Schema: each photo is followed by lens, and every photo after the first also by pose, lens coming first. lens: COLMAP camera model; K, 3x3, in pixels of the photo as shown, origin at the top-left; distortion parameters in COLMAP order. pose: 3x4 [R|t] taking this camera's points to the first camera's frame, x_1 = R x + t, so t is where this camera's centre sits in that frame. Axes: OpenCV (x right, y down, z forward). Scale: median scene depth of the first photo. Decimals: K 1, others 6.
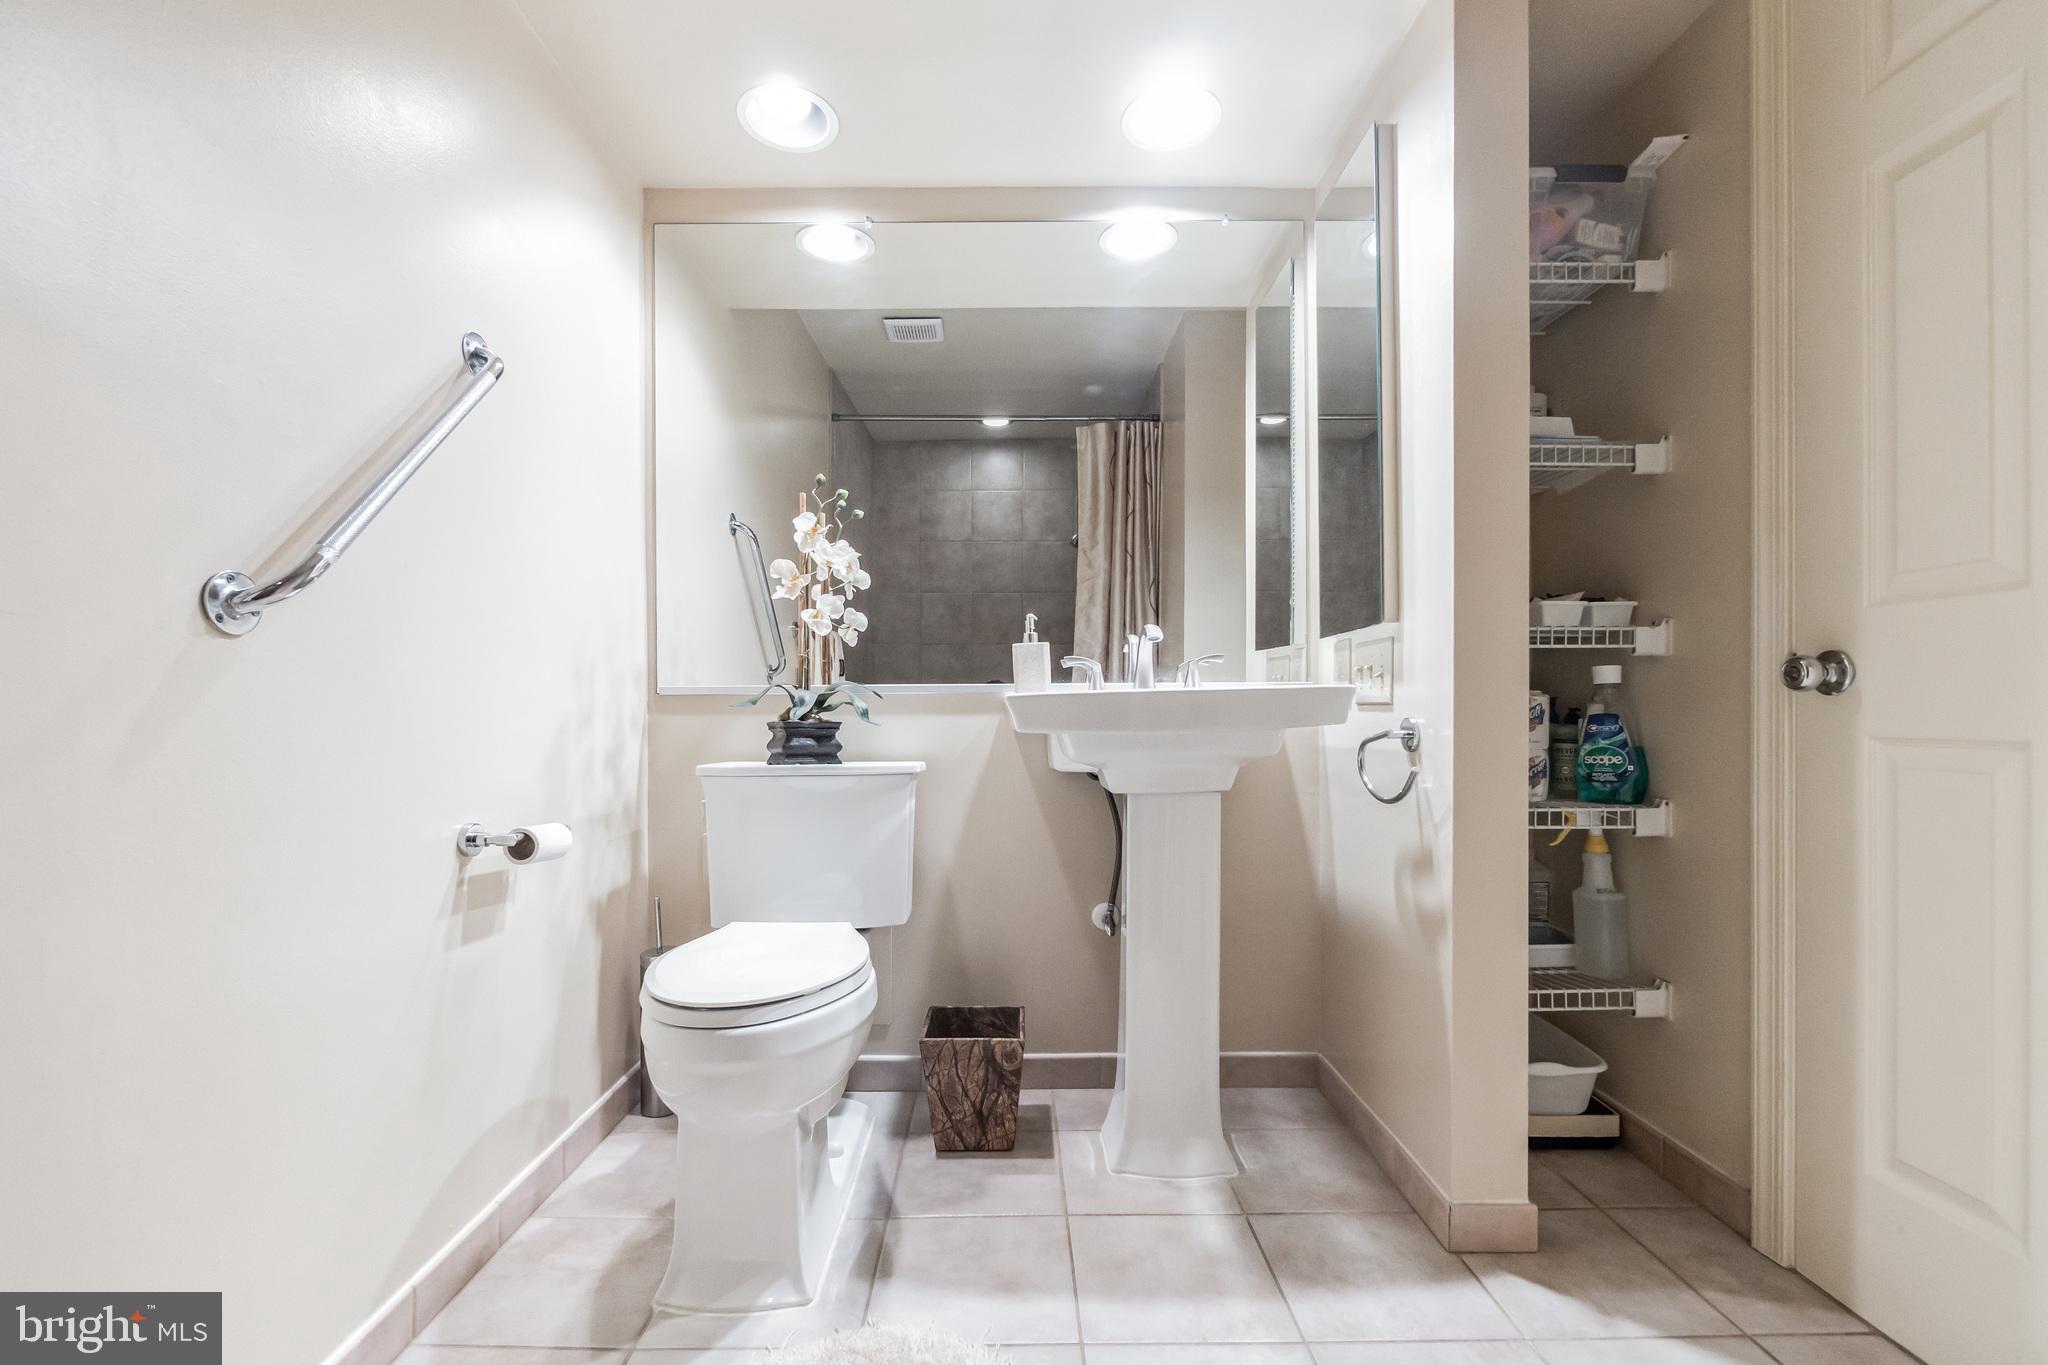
lens RADIAL K [[885.0, 0, 1021.7], [0, 885.0, 687.3], [0, 0, 1]] dist [-0.002710, 0.000020]
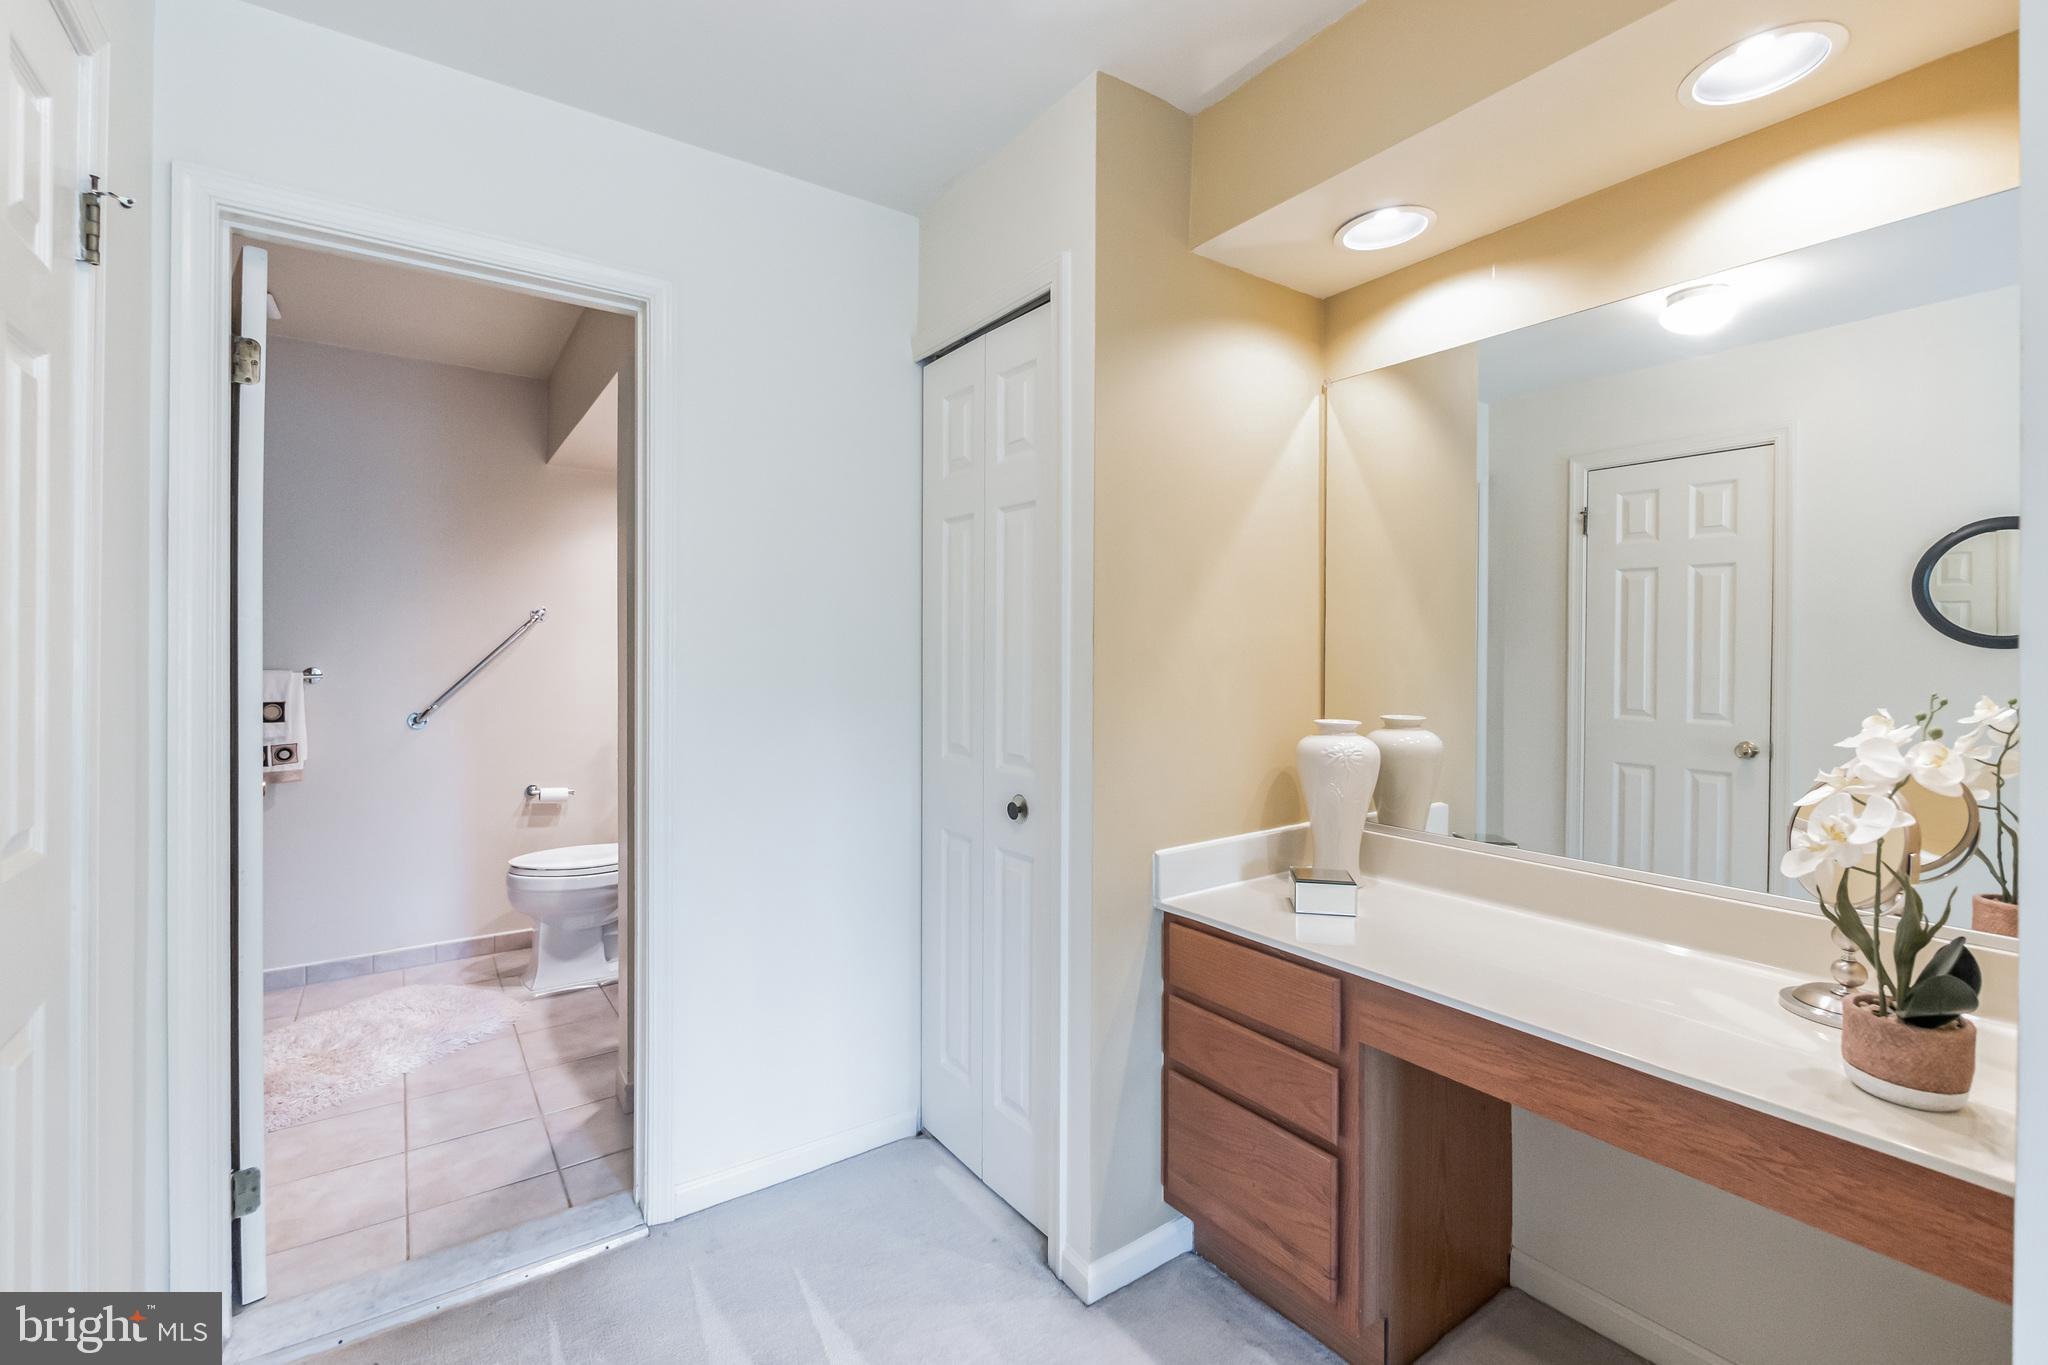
lens RADIAL K [[885.0, 0, 1022.1], [0, 885.0, 668.9], [0, 0, 1]] dist [-0.002710, 0.000020]
pose [[0.563547, 0.009674, -0.826027, 2.536766], [0.000702, 0.999925, 0.012190, -0.239681], [0.826084, -0.007449, 0.563498, 0.725381]]
